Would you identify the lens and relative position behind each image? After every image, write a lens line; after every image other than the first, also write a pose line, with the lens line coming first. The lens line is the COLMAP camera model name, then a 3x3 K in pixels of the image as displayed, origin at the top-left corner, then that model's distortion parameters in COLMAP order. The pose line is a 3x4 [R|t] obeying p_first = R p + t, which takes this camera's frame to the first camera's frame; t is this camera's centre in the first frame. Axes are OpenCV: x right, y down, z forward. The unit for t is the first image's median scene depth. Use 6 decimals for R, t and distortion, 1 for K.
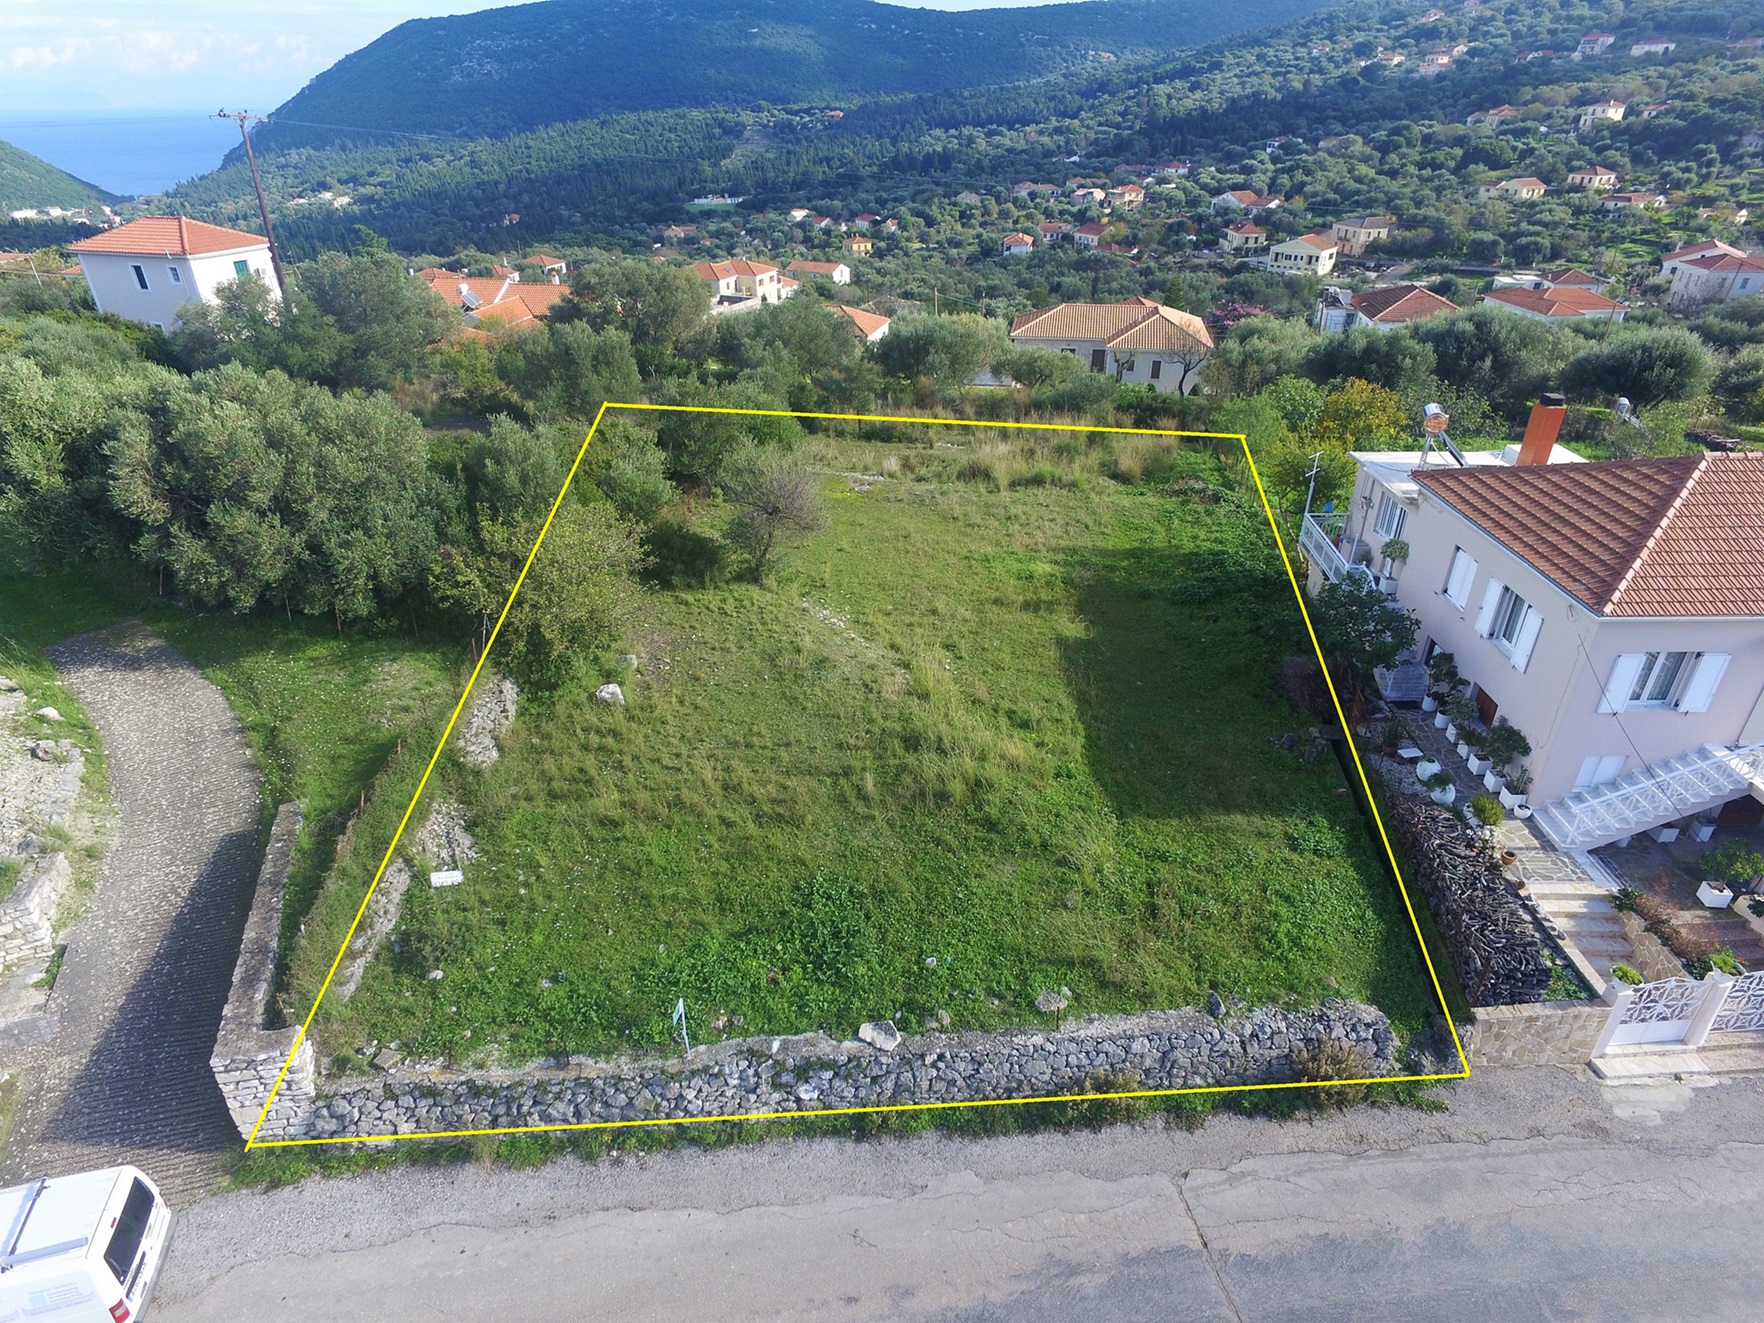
lens RADIAL K [[1006.3, 0, 882.0], [0, 1006.3, 661.5], [0, 0, 1]] dist [-0.013428, 0.020021]
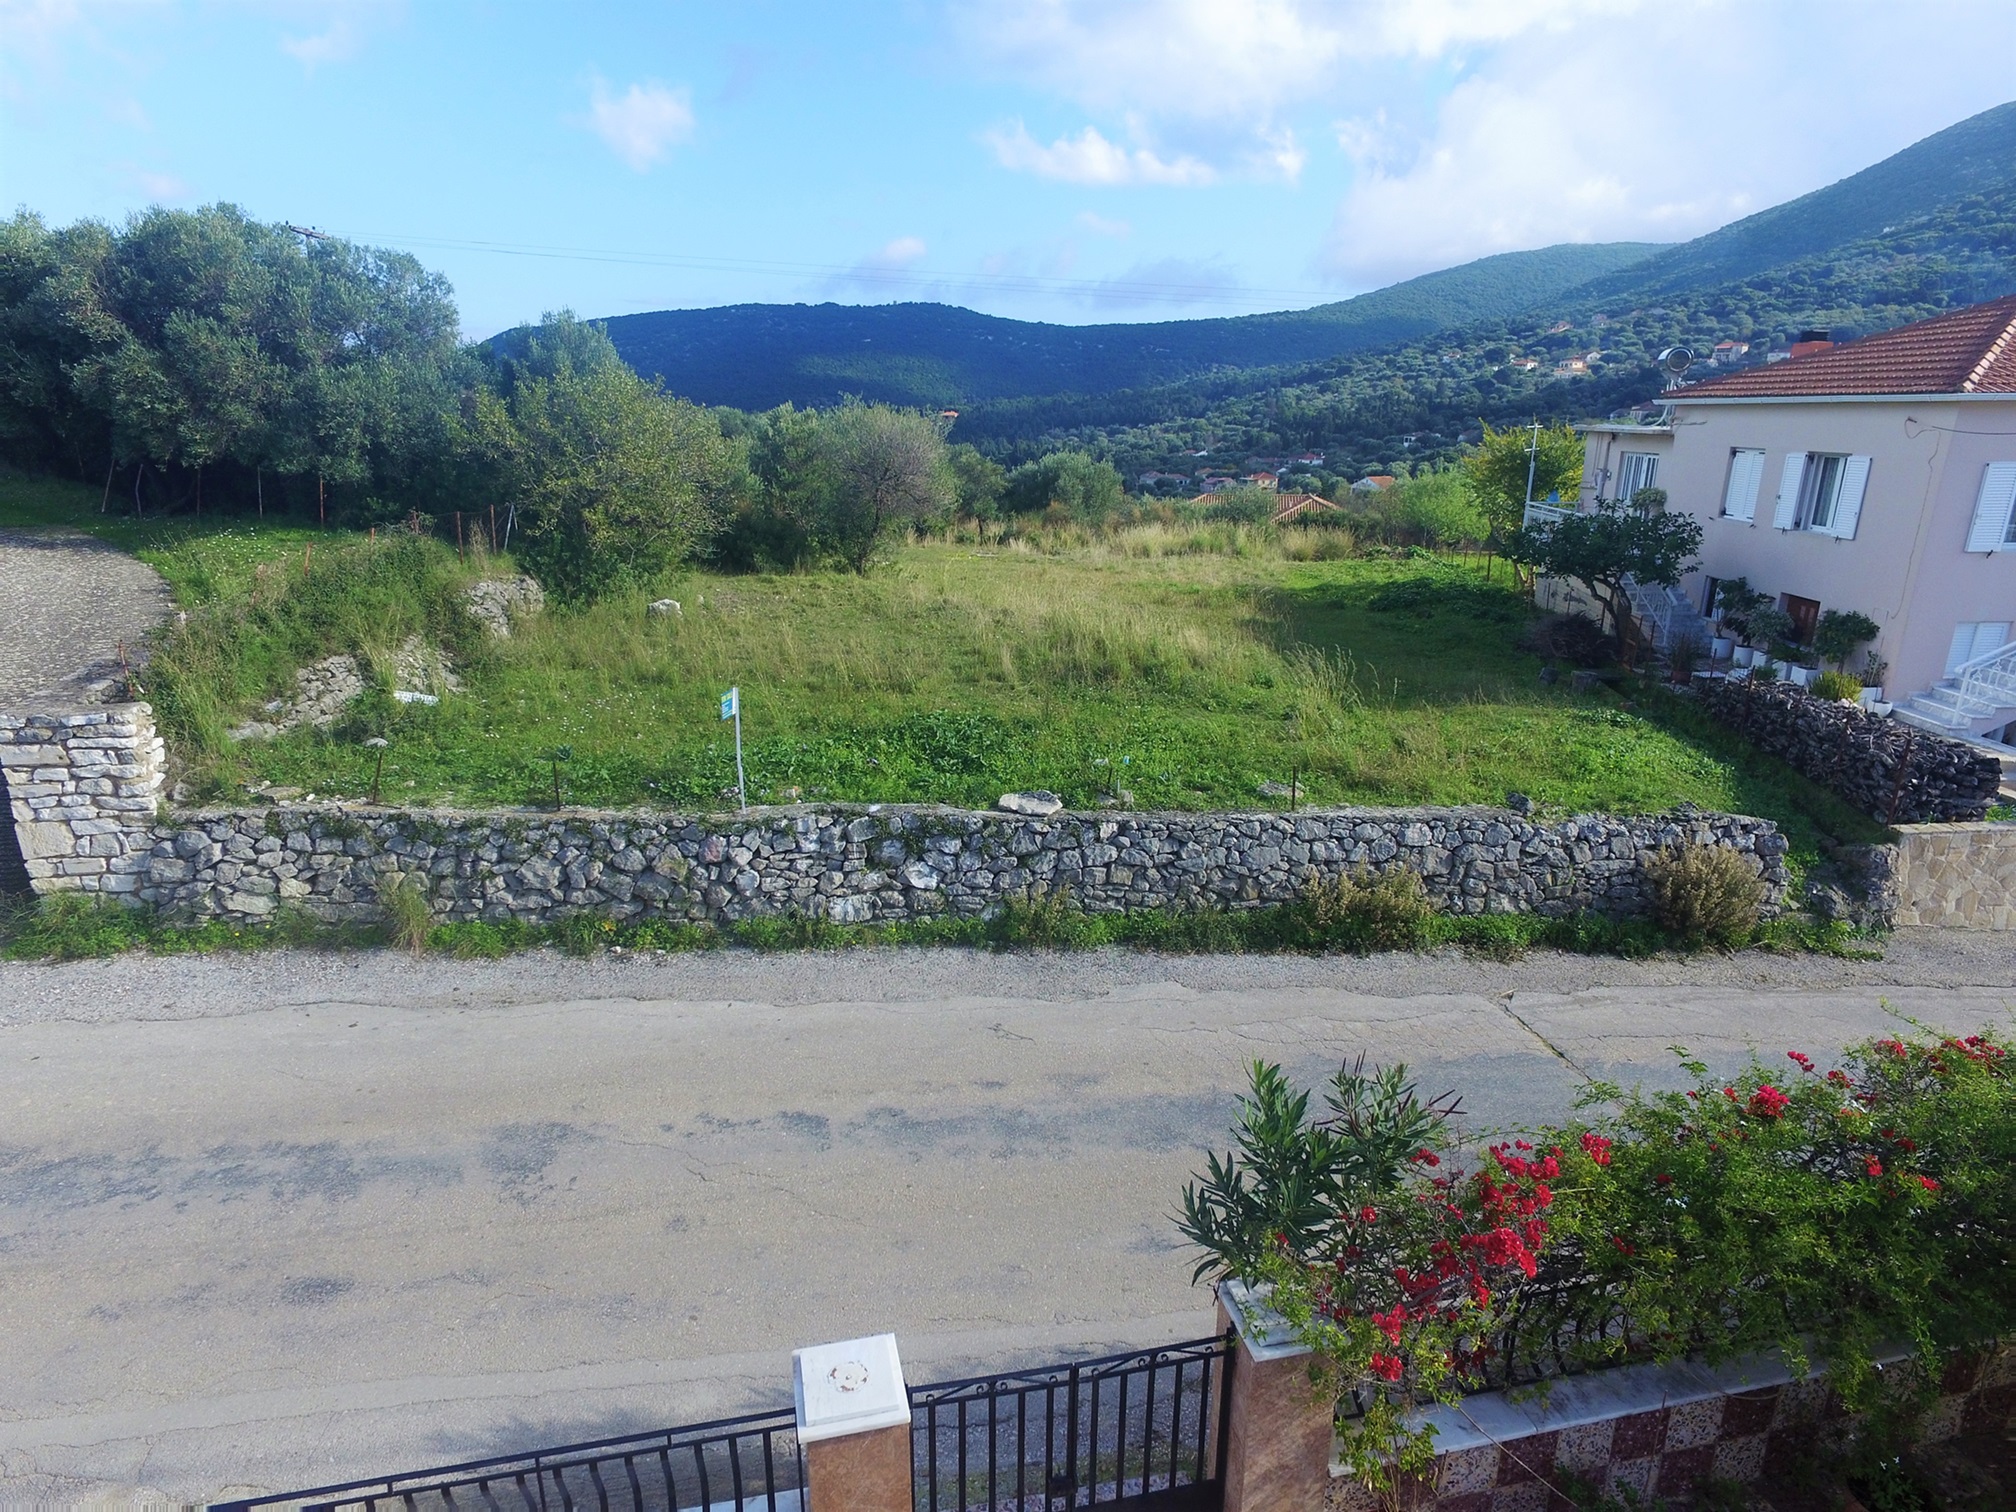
lens RADIAL K [[1150.1, 0, 1008.0], [0, 1150.1, 756.0], [0, 0, 1]] dist [-0.013428, 0.020021]
pose [[0.999927, 0.006732, 0.009984, -0.025655], [-0.004484, 0.977660, -0.210144, 0.509070], [-0.011175, 0.210084, 0.977620, 0.249899]]
